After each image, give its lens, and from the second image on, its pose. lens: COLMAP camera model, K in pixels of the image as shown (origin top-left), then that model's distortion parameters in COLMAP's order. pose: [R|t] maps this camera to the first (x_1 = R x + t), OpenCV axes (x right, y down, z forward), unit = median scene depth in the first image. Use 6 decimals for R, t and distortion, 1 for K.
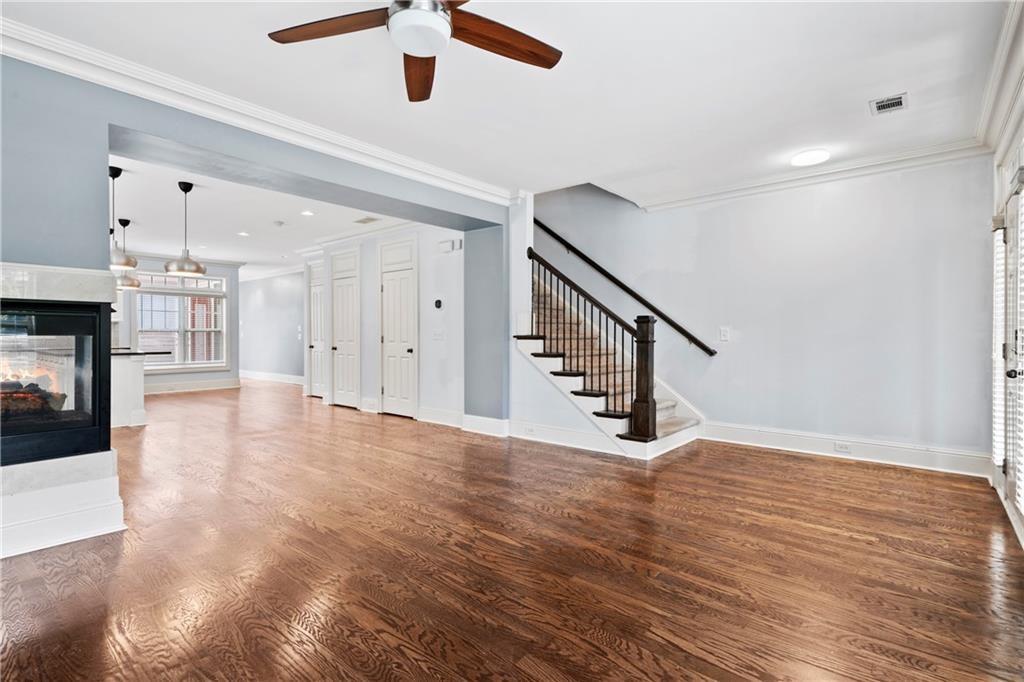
lens RADIAL K [[497.6, 0, 508.3], [0, 497.6, 333.1], [0, 0, 1]] dist [0.000264, 0.001840]
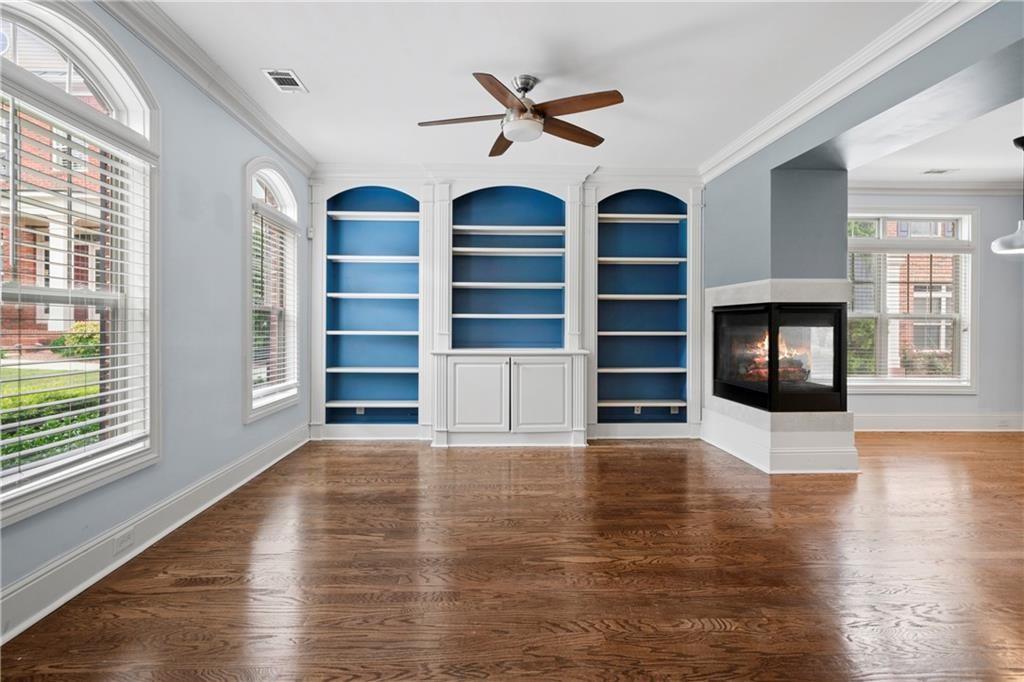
lens RADIAL K [[497.6, 0, 497.6], [0, 497.6, 327.3], [0, 0, 1]] dist [0.000264, 0.001840]
pose [[-0.744805, -0.000163, -0.667282, 0.670296], [-0.000892, 0.999999, 0.000751, 0.004331], [0.667282, 0.001155, -0.744804, 1.548689]]
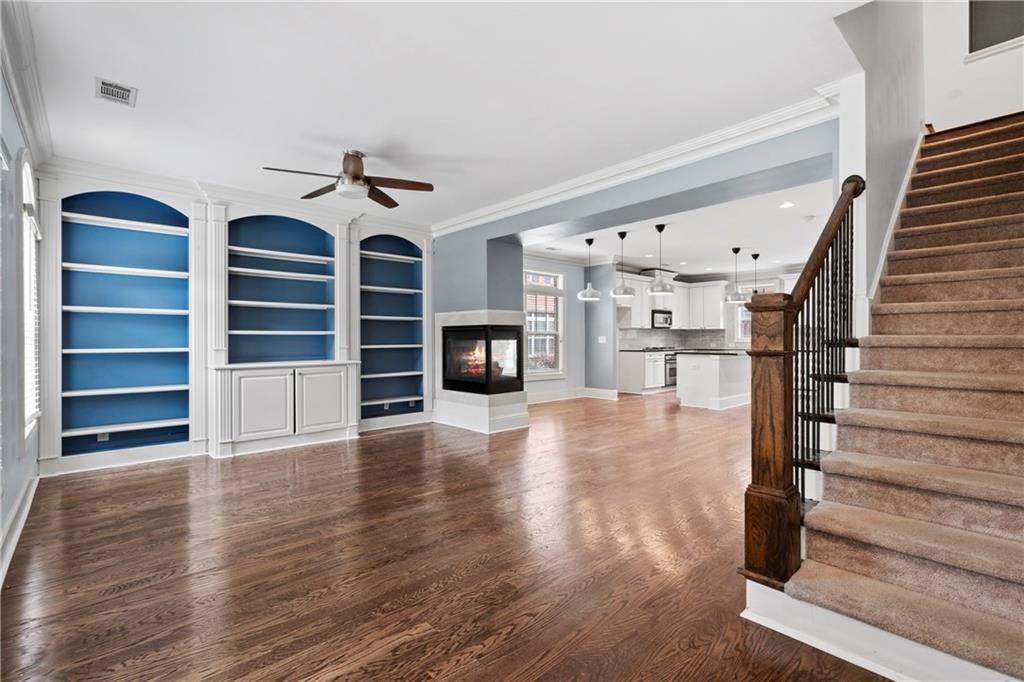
lens RADIAL K [[472.0, 0, 501.6], [0, 472.0, 338.3], [0, 0, 1]] dist [0.005631, 0.001326]
pose [[-0.142821, -0.002095, -0.989746, 1.201740], [0.009047, 0.999953, -0.003422, 0.002571], [0.989707, -0.009443, -0.142796, 1.377686]]
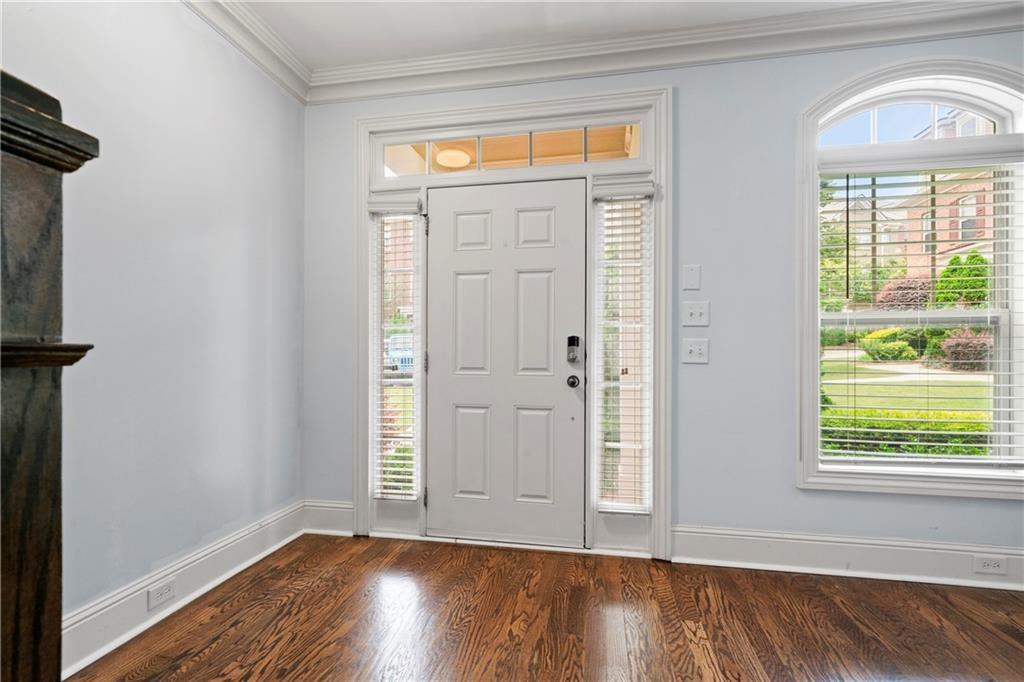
lens RADIAL K [[472.0, 0, 488.0], [0, 472.0, 352.1], [0, 0, 1]] dist [0.005631, 0.001326]
pose [[-0.481004, 0.002241, 0.876716, 0.278080], [-0.005155, 0.999972, -0.005384, 0.027538], [-0.876703, -0.007109, -0.480979, 1.594674]]
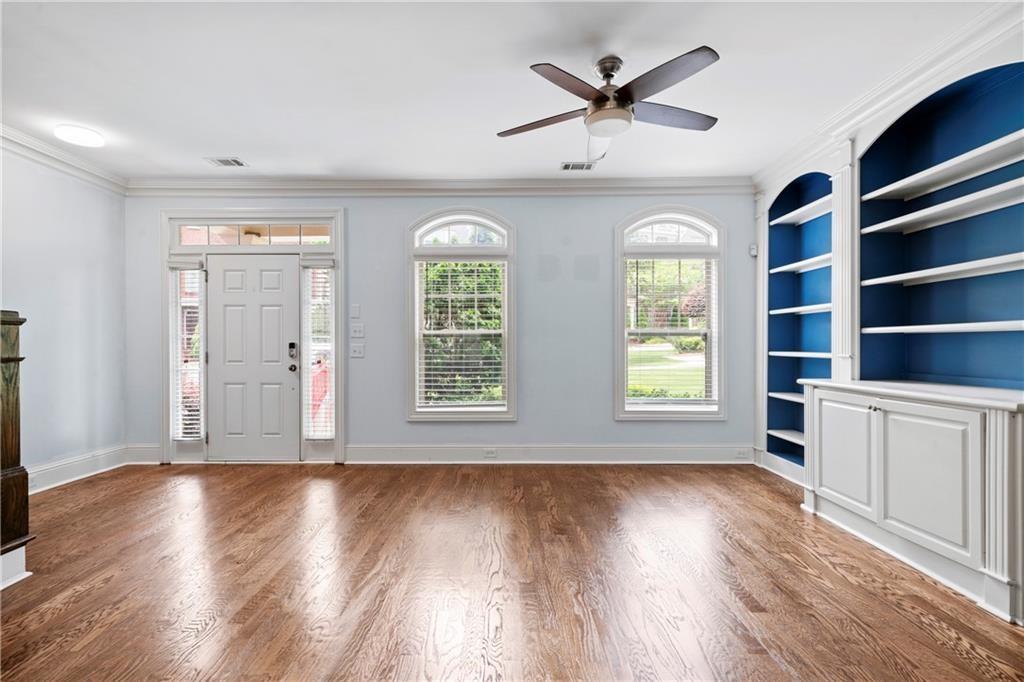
lens RADIAL K [[497.6, 0, 505.7], [0, 497.6, 344.8], [0, 0, 1]] dist [0.000264, 0.001840]
pose [[-0.634636, 0.001358, 0.772810, -0.774427], [-0.001687, 0.999994, -0.003143, 0.003375], [-0.772809, -0.003298, -0.634630, 1.532985]]
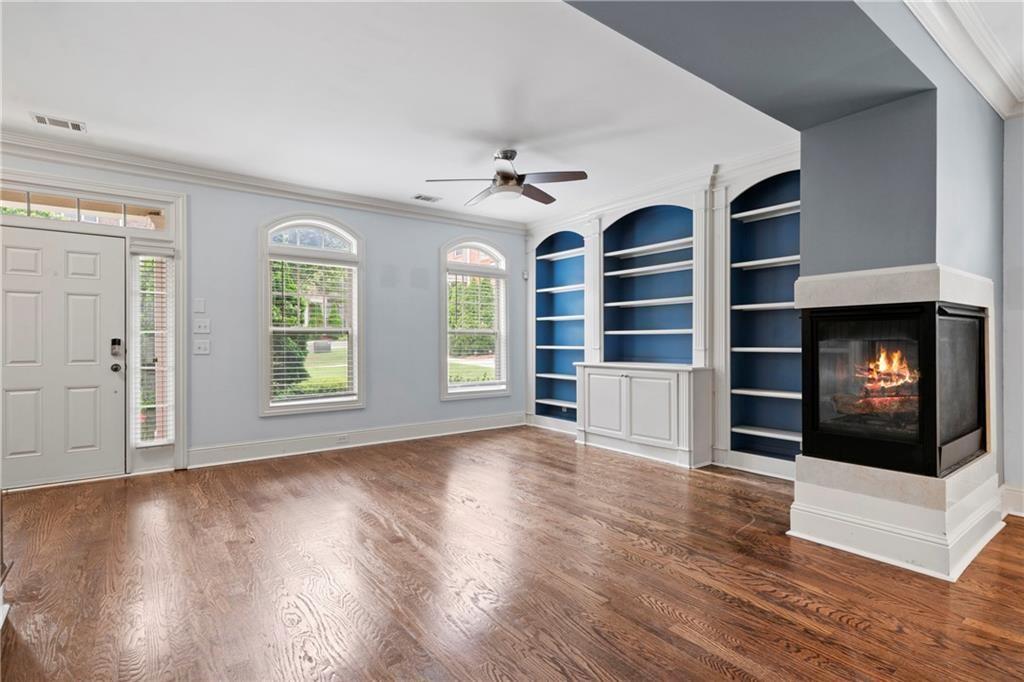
lens RADIAL K [[497.6, 0, 505.8], [0, 497.6, 343.6], [0, 0, 1]] dist [0.000264, 0.001840]
pose [[-0.973085, 0.001676, 0.230440, -0.468944], [0.001504, 0.999998, -0.000920, 0.009552], [-0.230441, -0.000549, -0.973086, 2.183648]]
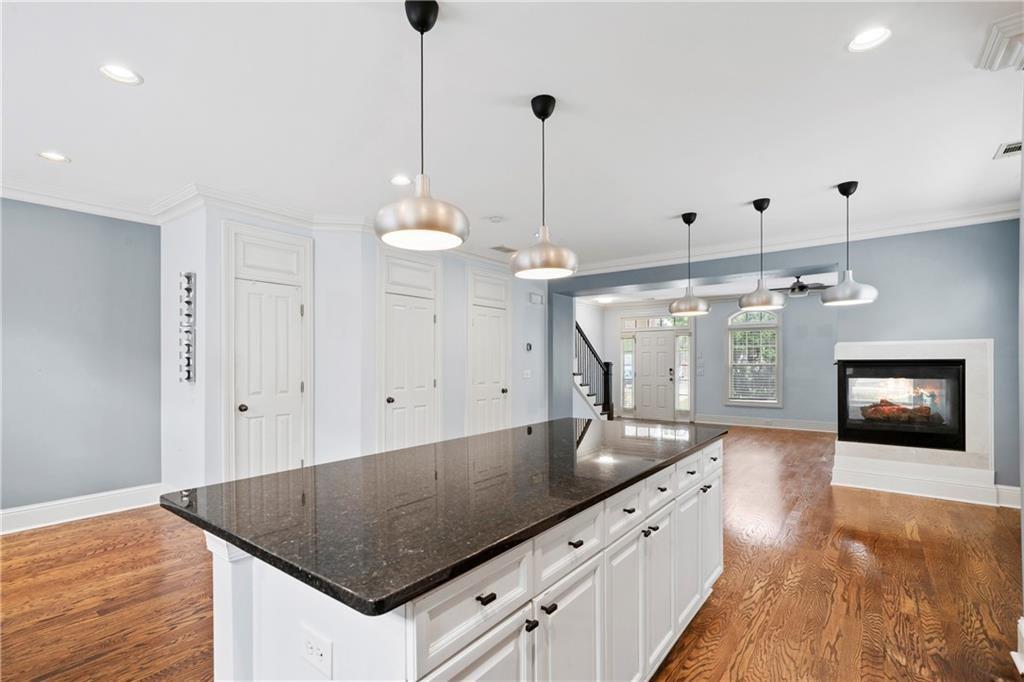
lens RADIAL K [[472.0, 0, 495.7], [0, 472.0, 360.5], [0, 0, 1]] dist [0.005631, 0.001326]
pose [[-0.023761, 0.001511, 0.999717, -2.706654], [-0.004500, 0.999989, -0.001618, -0.058120], [-0.999708, -0.004537, -0.023754, 2.493218]]
